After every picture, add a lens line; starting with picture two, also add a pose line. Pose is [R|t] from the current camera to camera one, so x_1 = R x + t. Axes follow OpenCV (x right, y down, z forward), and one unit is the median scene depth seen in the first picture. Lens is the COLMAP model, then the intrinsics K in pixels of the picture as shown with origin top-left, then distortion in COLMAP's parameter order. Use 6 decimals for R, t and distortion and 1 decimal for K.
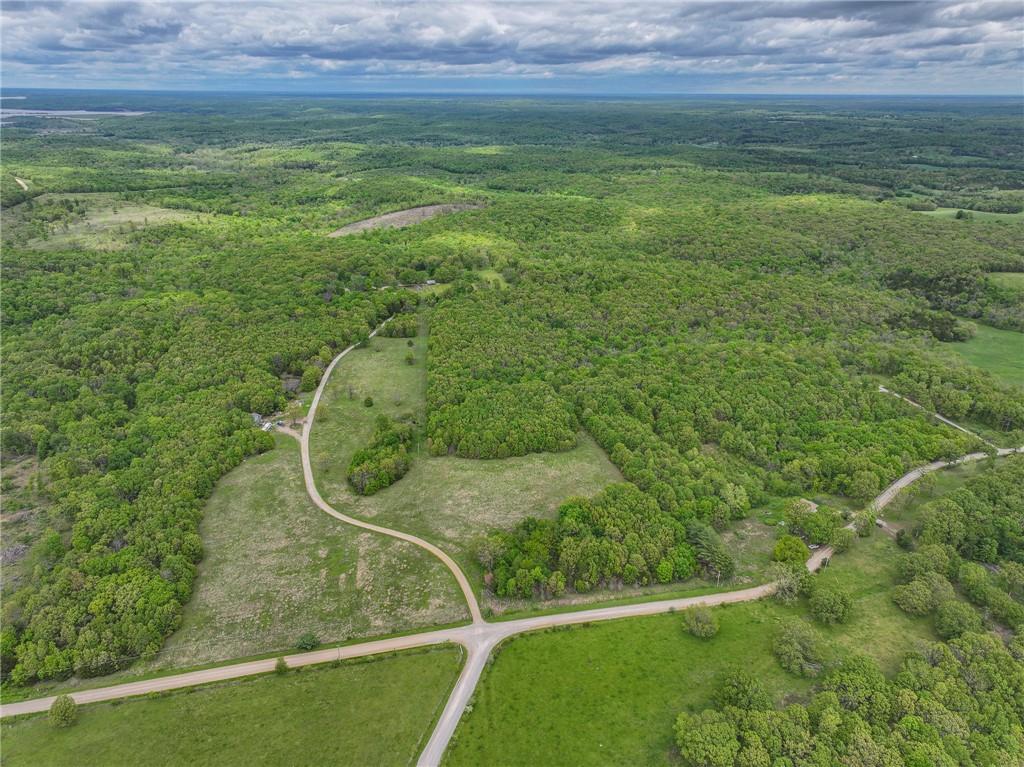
lens RADIAL K [[721.8, 0, 515.3], [0, 721.8, 388.7], [0, 0, 1]] dist [0.011377, 0.016613]
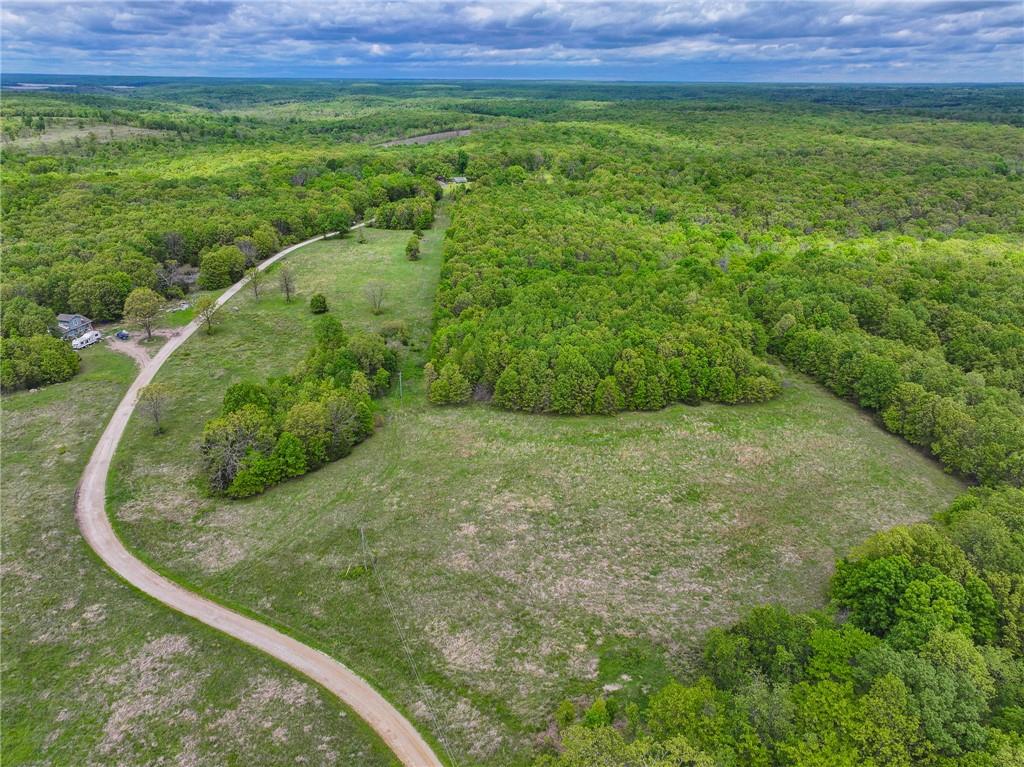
lens RADIAL K [[721.8, 0, 514.2], [0, 721.8, 388.5], [0, 0, 1]] dist [0.011377, 0.016613]
pose [[0.998239, 0.024599, -0.053979, -0.044897], [-0.024051, 0.999653, 0.010771, 0.074258], [0.054225, -0.009453, 0.998484, 0.562446]]
